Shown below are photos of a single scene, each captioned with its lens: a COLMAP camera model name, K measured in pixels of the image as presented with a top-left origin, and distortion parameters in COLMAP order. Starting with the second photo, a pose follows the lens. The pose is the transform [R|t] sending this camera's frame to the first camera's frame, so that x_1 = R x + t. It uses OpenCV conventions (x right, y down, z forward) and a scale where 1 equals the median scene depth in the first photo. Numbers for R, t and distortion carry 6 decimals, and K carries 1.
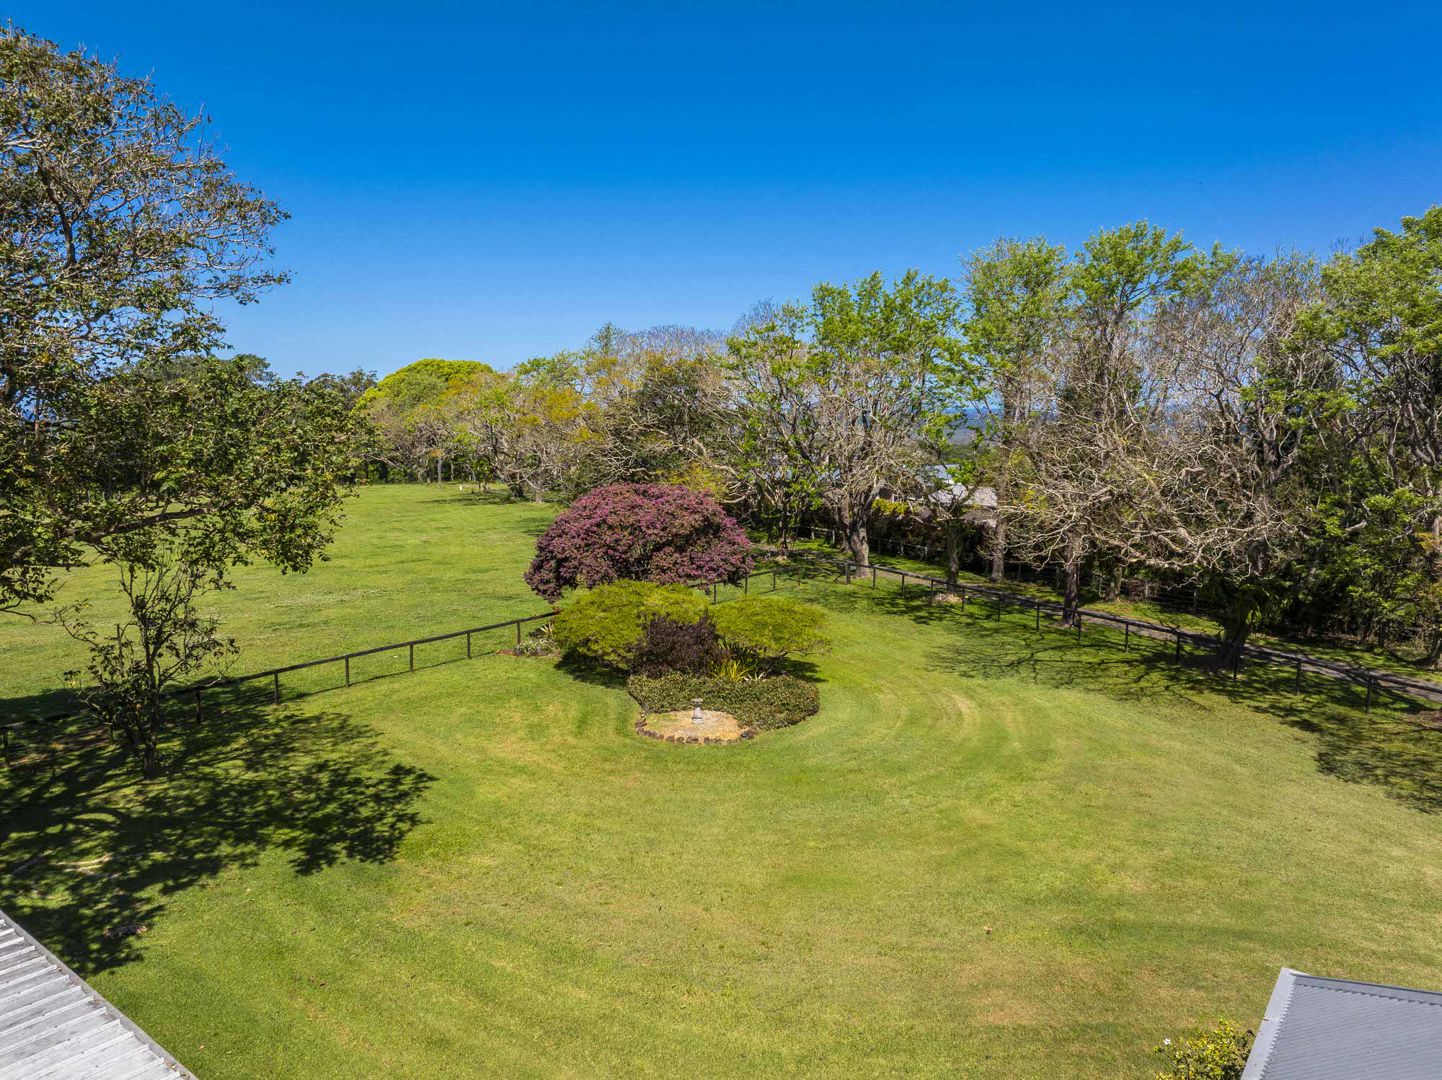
lens RADIAL K [[1014.1, 0, 721.0], [0, 1014.1, 540.0], [0, 0, 1]] dist [-0.039931, 0.003348]
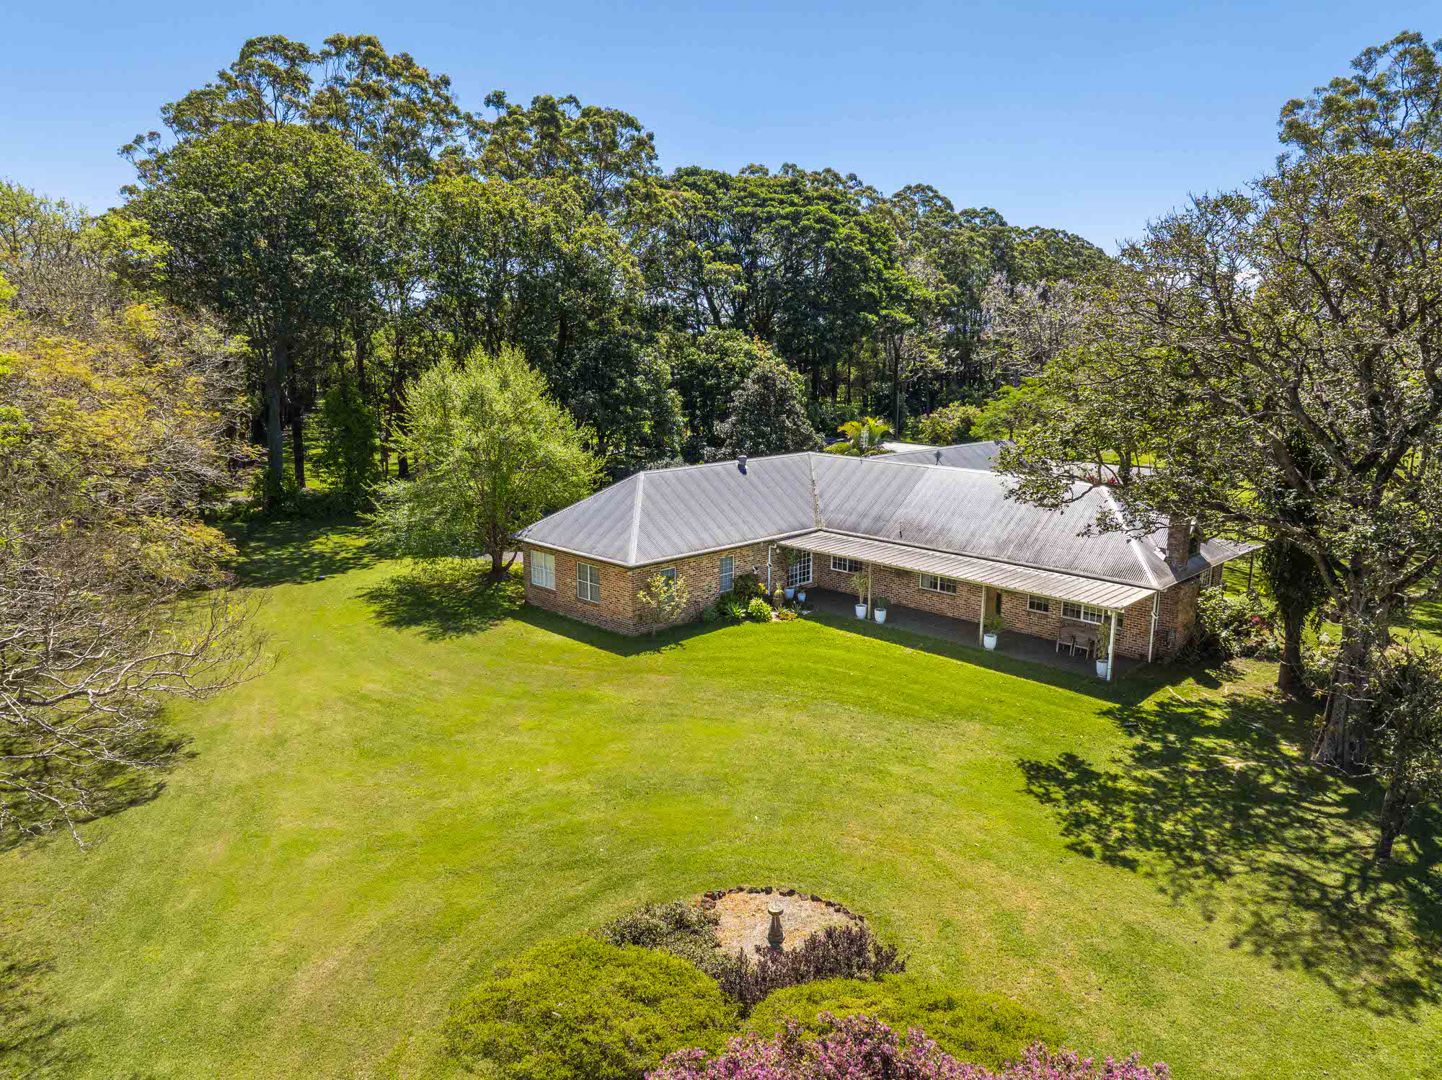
lens RADIAL K [[1014.1, 0, 721.0], [0, 1014.1, 540.0], [0, 0, 1]] dist [-0.039931, 0.003348]
pose [[-0.991531, -0.035083, 0.125045, -0.074219], [0.008190, 0.944016, 0.329799, -0.341505], [-0.129615, 0.328030, -0.935733, 1.821777]]
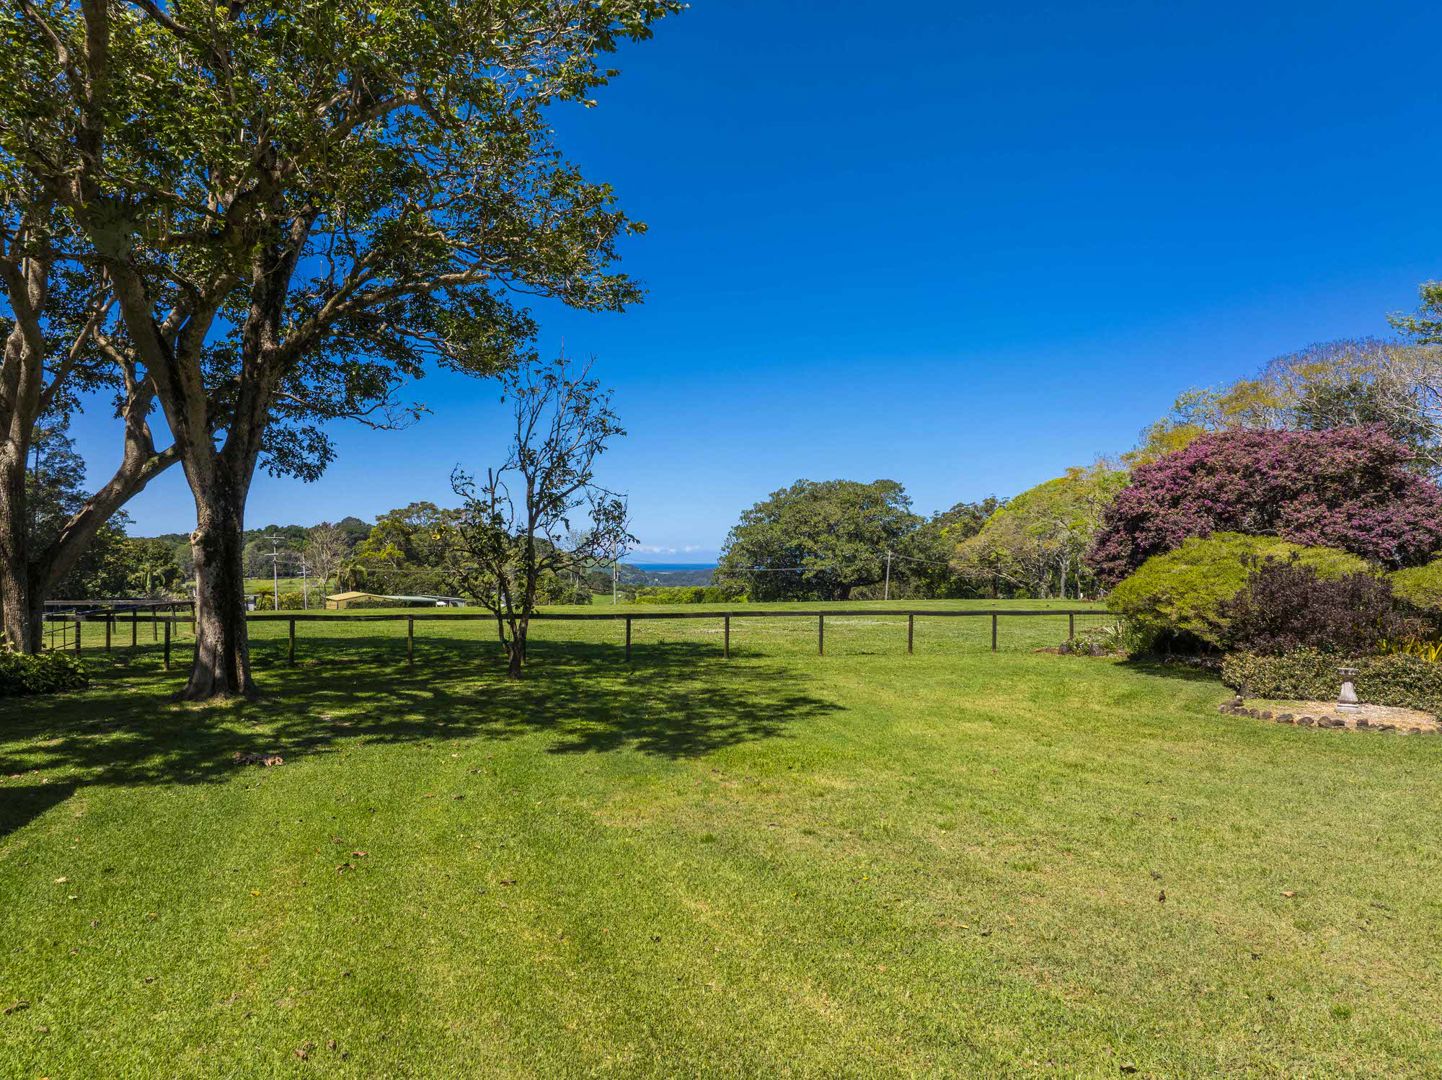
lens RADIAL K [[1014.1, 0, 721.0], [0, 1014.1, 540.0], [0, 0, 1]] dist [-0.039931, 0.003348]
pose [[0.816787, -0.010453, -0.576845, 0.014669], [-0.075271, 0.989359, -0.124509, 0.215990], [0.572009, 0.145117, 0.807309, 0.436160]]
